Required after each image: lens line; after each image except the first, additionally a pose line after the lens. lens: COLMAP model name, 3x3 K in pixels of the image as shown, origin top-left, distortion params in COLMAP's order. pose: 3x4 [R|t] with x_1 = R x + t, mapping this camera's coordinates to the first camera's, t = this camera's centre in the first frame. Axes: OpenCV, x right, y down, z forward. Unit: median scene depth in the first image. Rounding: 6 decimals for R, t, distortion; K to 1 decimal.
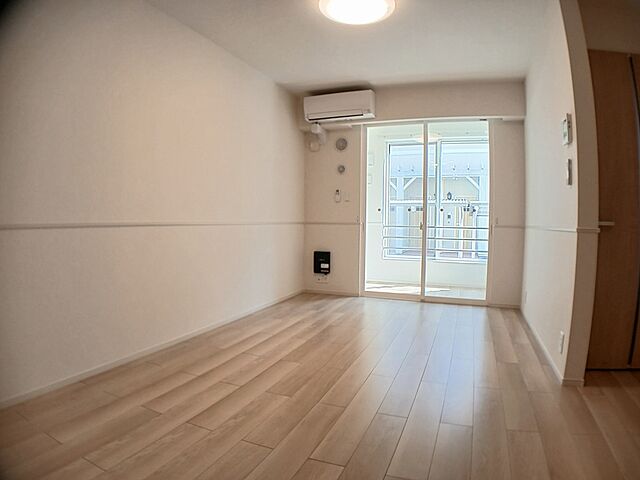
lens RADIAL K [[387.8, 0, 320.0], [0, 387.8, 240.0], [0, 0, 1]] dist [-0.142455, -0.000819]
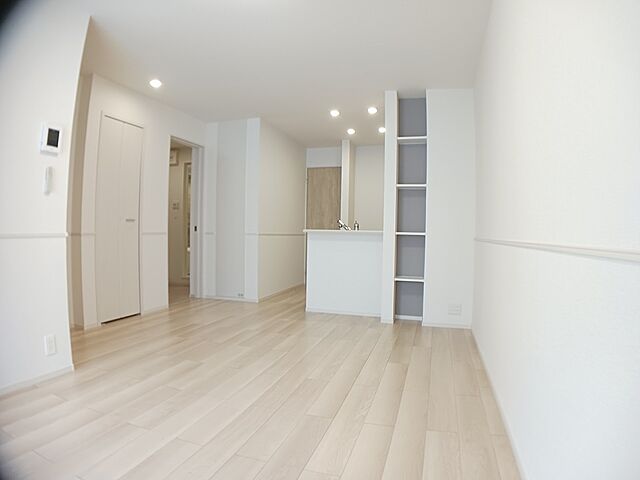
lens RADIAL K [[387.8, 0, 320.0], [0, 387.8, 240.0], [0, 0, 1]] dist [-0.142455, -0.000819]
pose [[-0.995256, -0.018099, -0.095595, 0.002253], [-0.025404, 0.996802, 0.075765, -0.118894], [0.093918, 0.077834, -0.992533, 2.153188]]
